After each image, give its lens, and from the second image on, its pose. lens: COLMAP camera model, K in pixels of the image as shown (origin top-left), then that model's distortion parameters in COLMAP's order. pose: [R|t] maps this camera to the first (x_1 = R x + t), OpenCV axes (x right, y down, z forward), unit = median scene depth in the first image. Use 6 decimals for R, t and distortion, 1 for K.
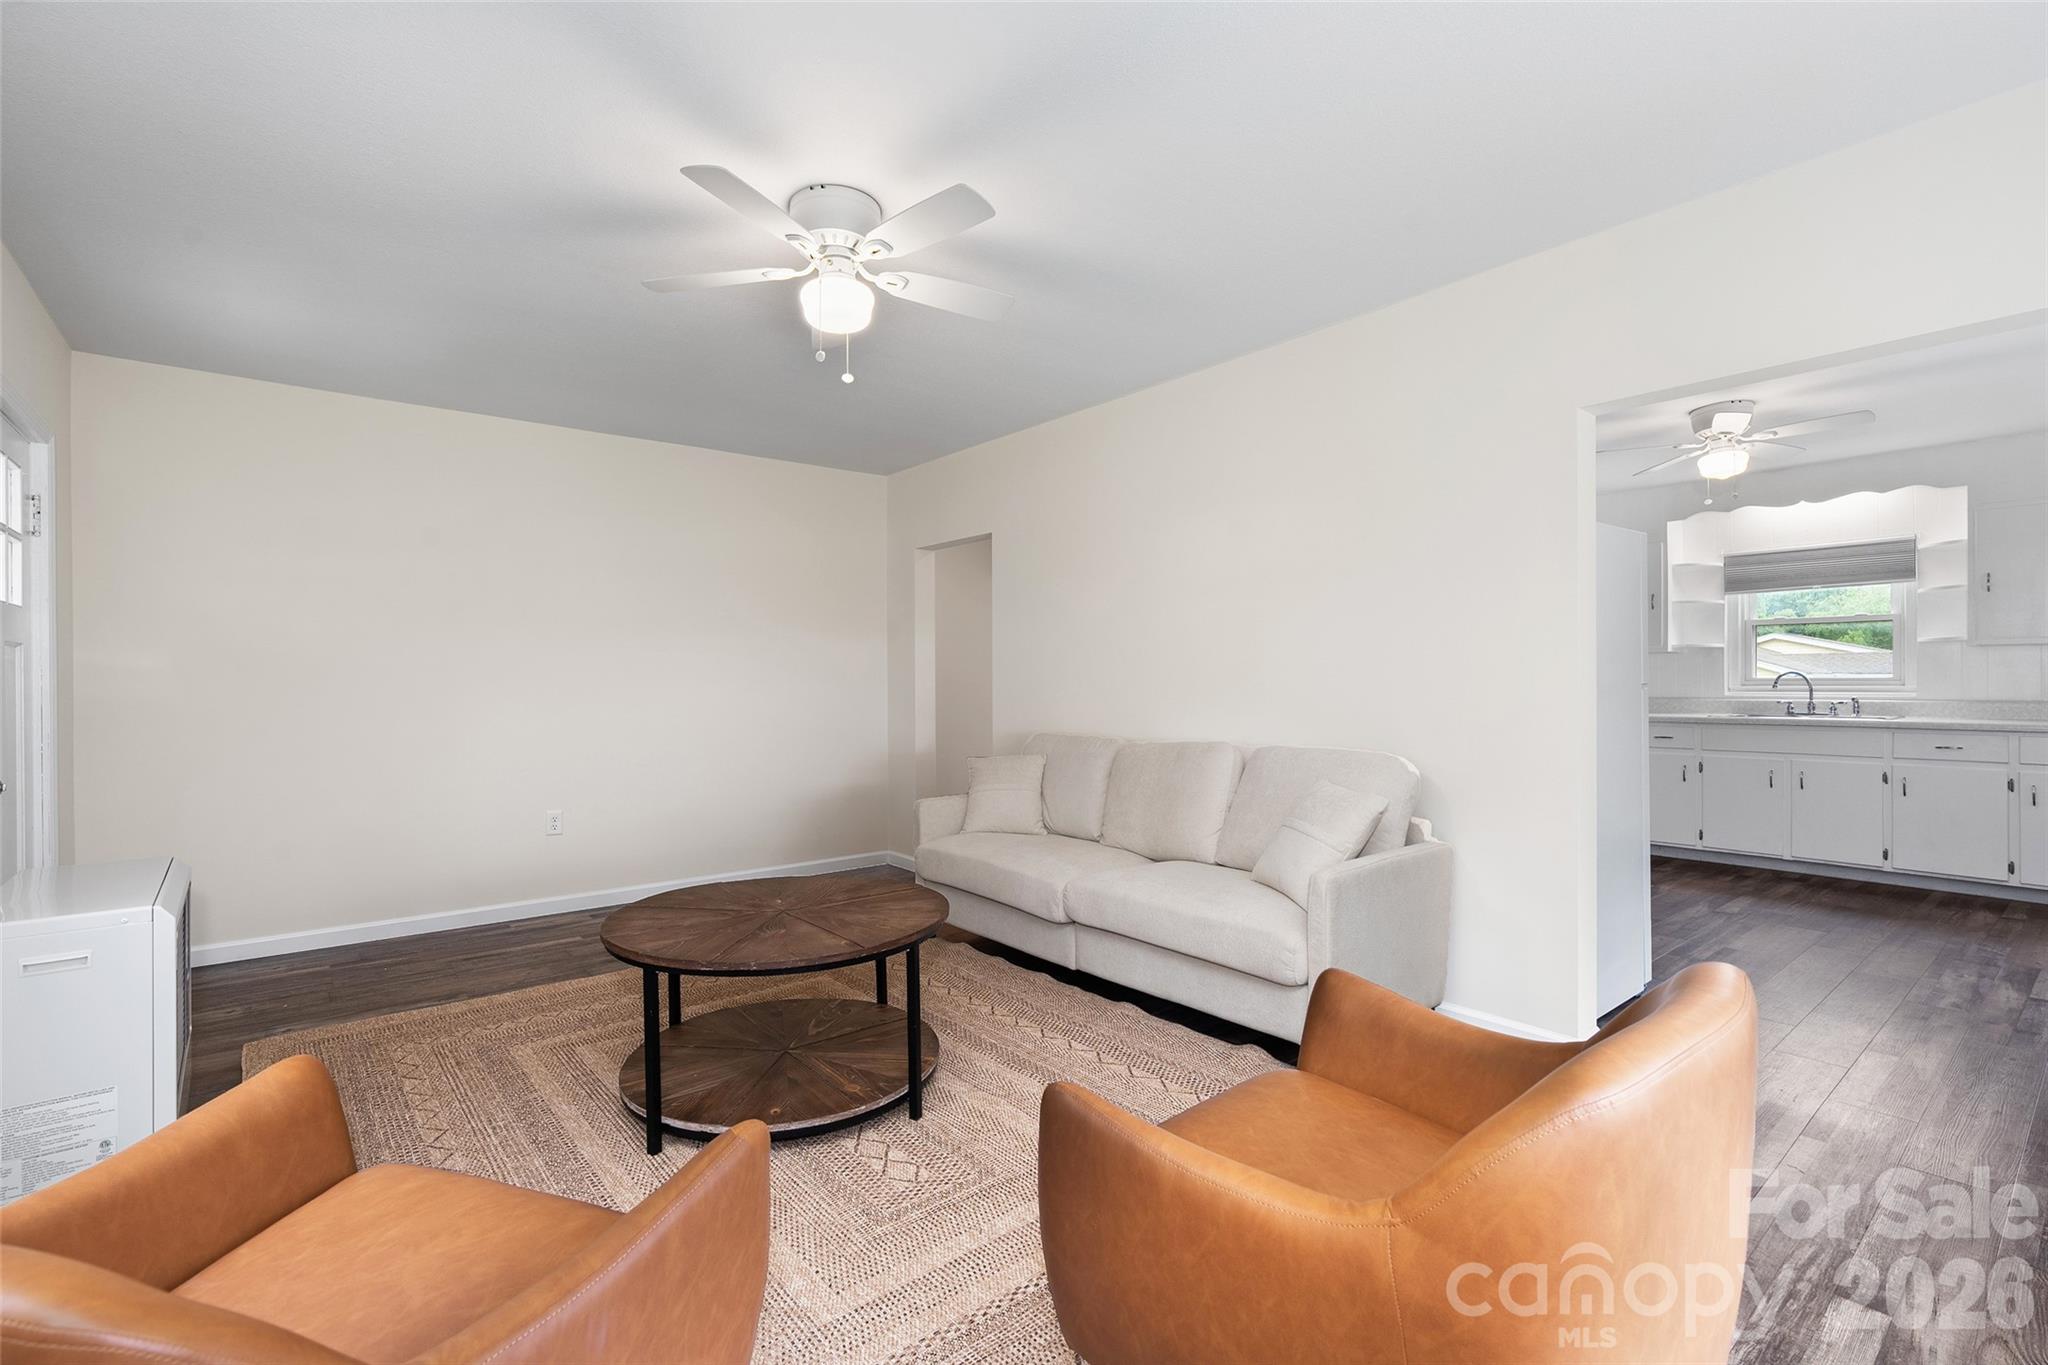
lens RADIAL K [[915.6, 0, 1005.1], [0, 915.6, 674.7], [0, 0, 1]] dist [-0.007135, 0.001685]
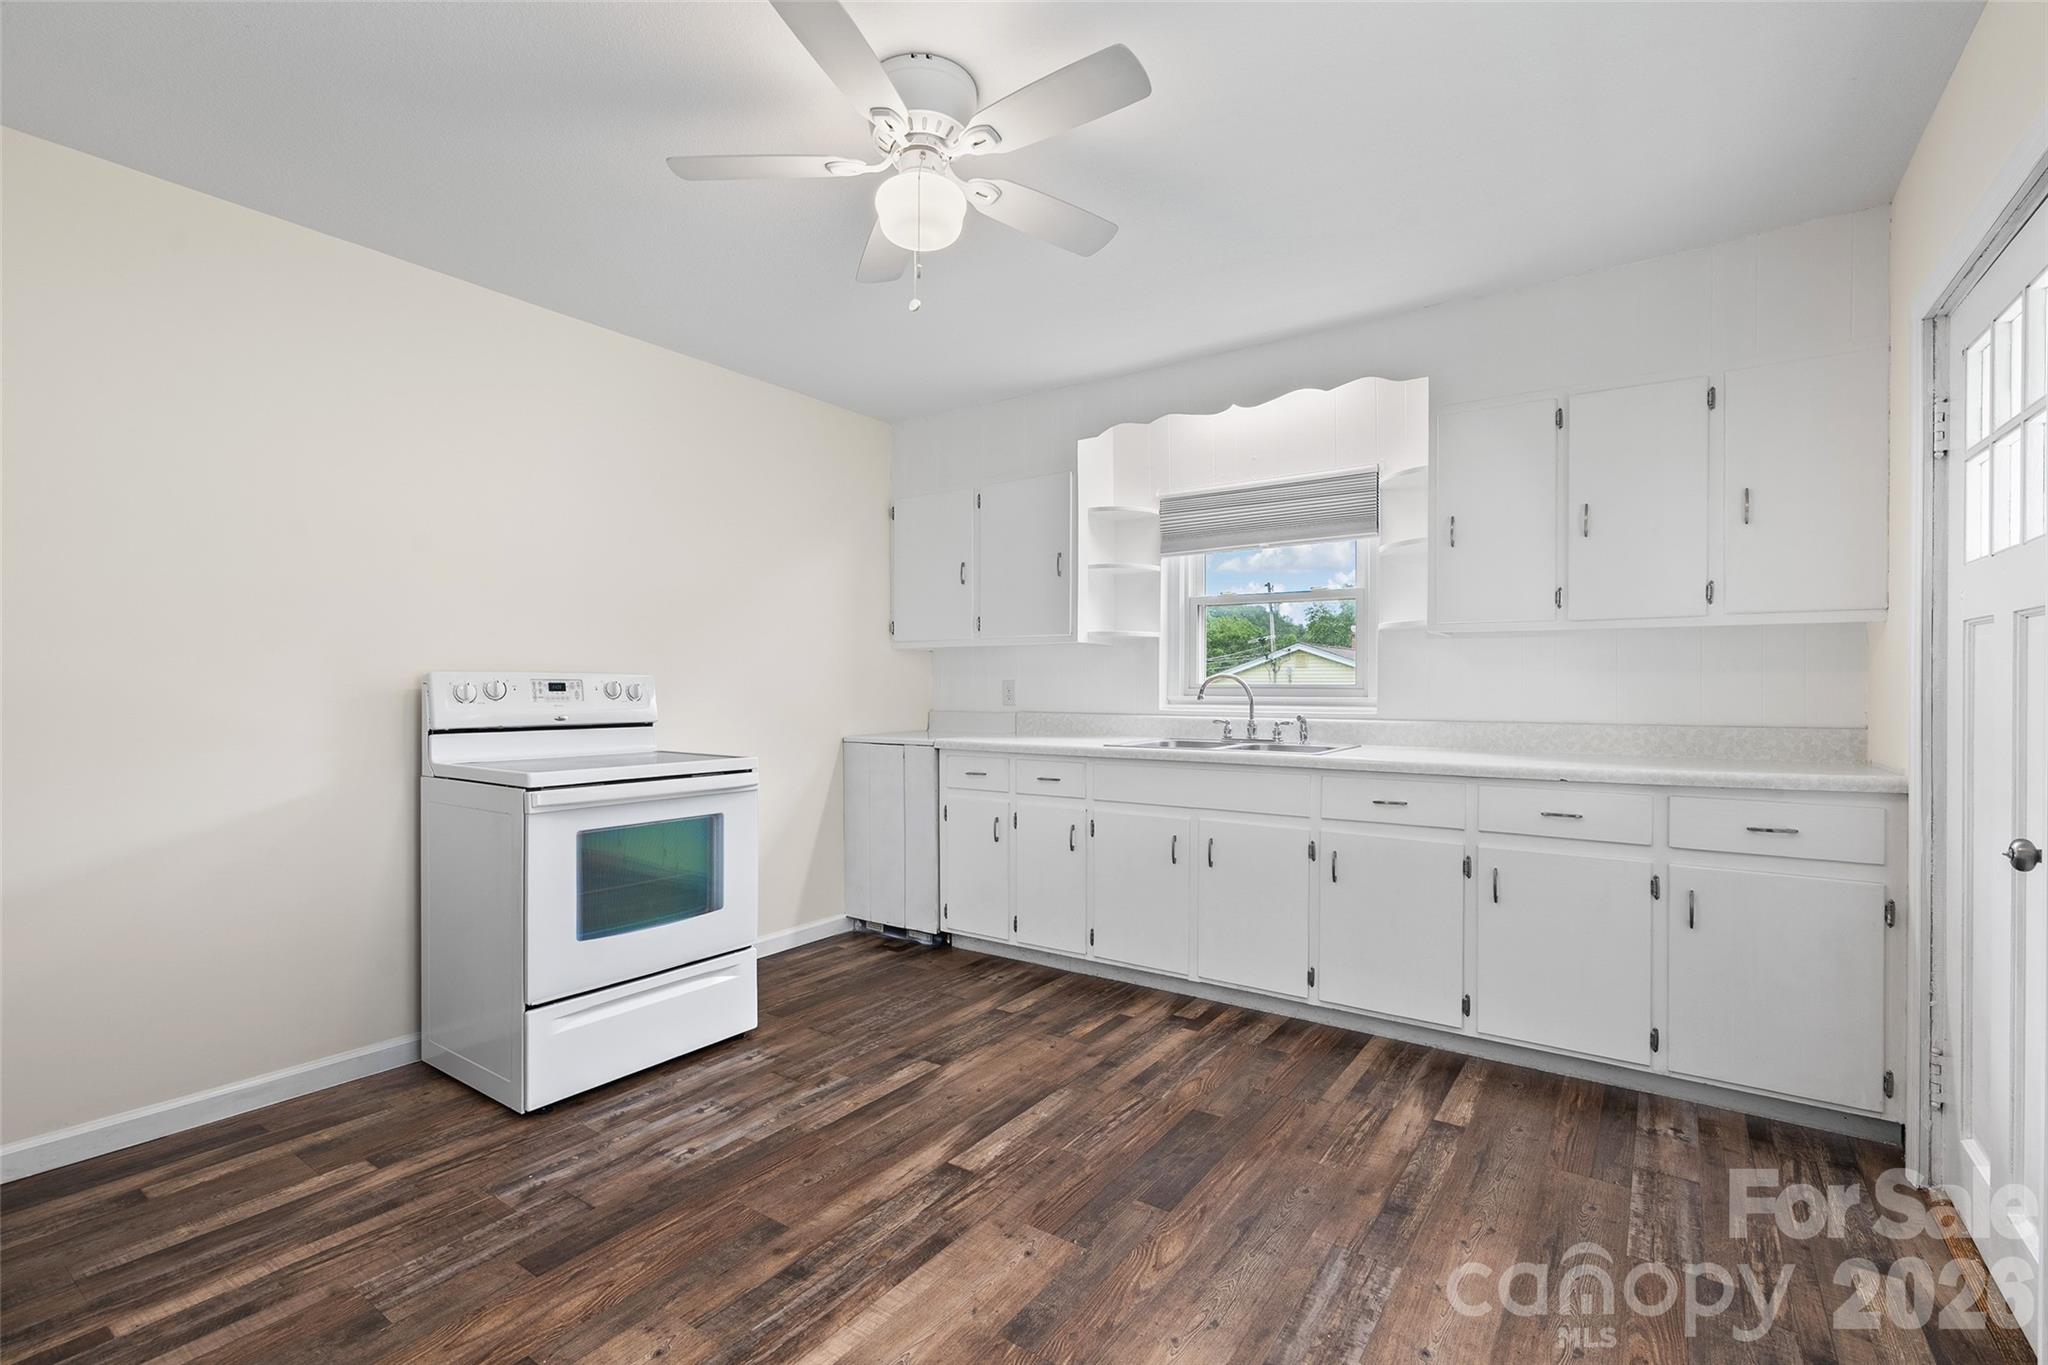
lens RADIAL K [[915.6, 0, 1015.7], [0, 915.6, 677.2], [0, 0, 1]] dist [-0.007135, 0.001685]
pose [[0.969742, 0.003276, 0.244111, 0.585880], [-0.004141, 0.999987, 0.003030, -0.002959], [-0.244098, -0.003950, 0.969743, 0.428483]]
